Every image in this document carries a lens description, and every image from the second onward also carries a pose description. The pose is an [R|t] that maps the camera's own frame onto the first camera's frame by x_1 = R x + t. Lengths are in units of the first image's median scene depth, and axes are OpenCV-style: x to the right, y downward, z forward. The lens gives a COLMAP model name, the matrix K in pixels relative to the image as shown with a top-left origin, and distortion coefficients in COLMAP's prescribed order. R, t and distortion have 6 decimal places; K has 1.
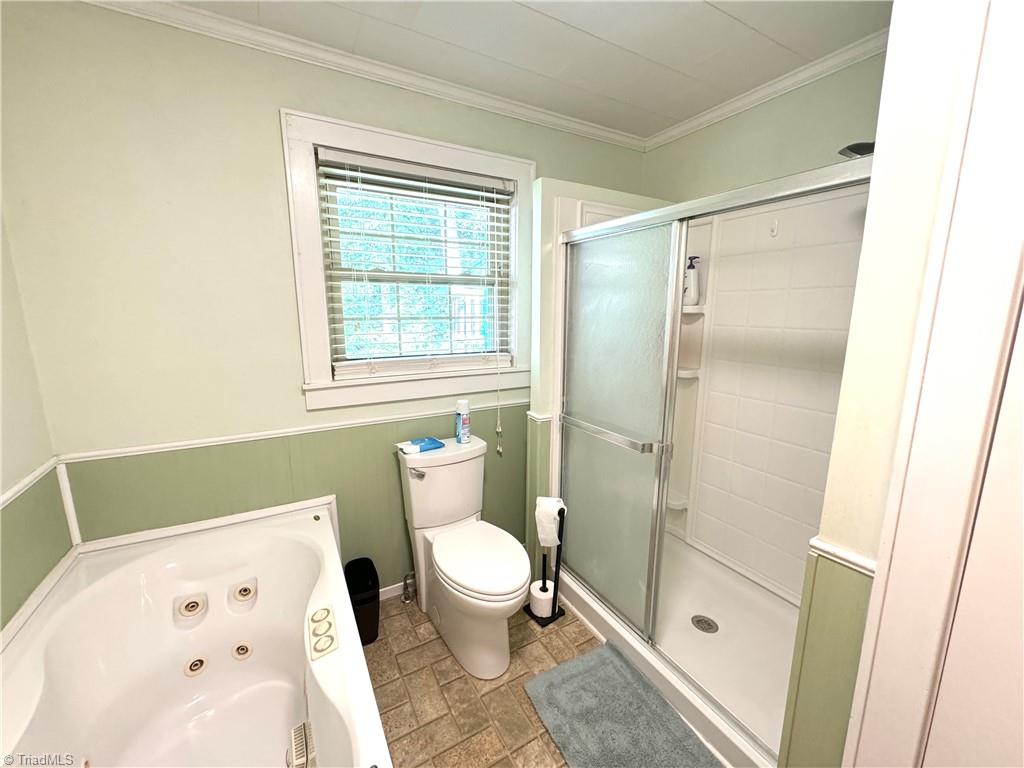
lens RADIAL K [[407.9, 0, 509.3], [0, 407.9, 383.5], [0, 0, 1]] dist [0.000743, -0.000361]
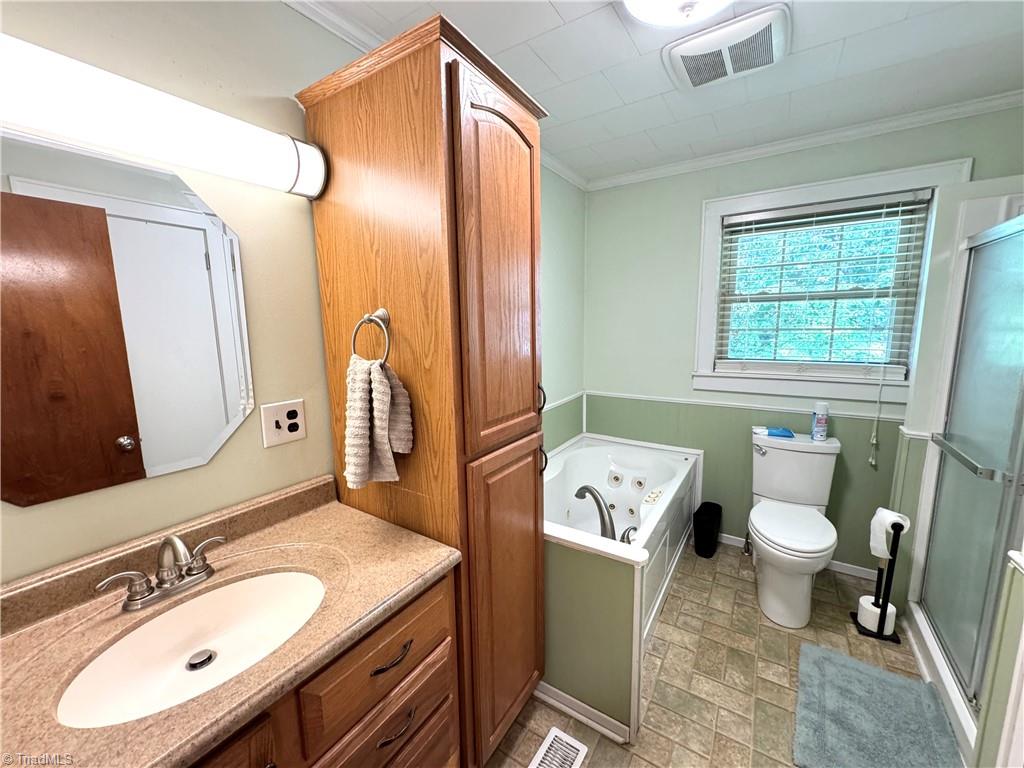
lens RADIAL K [[407.9, 0, 511.3], [0, 407.9, 383.7], [0, 0, 1]] dist [0.000743, -0.000361]
pose [[0.455745, 0.122896, -0.881586, 0.515338], [-0.144127, 0.987542, 0.063159, 0.045454], [0.878364, 0.098276, 0.467780, -0.304109]]
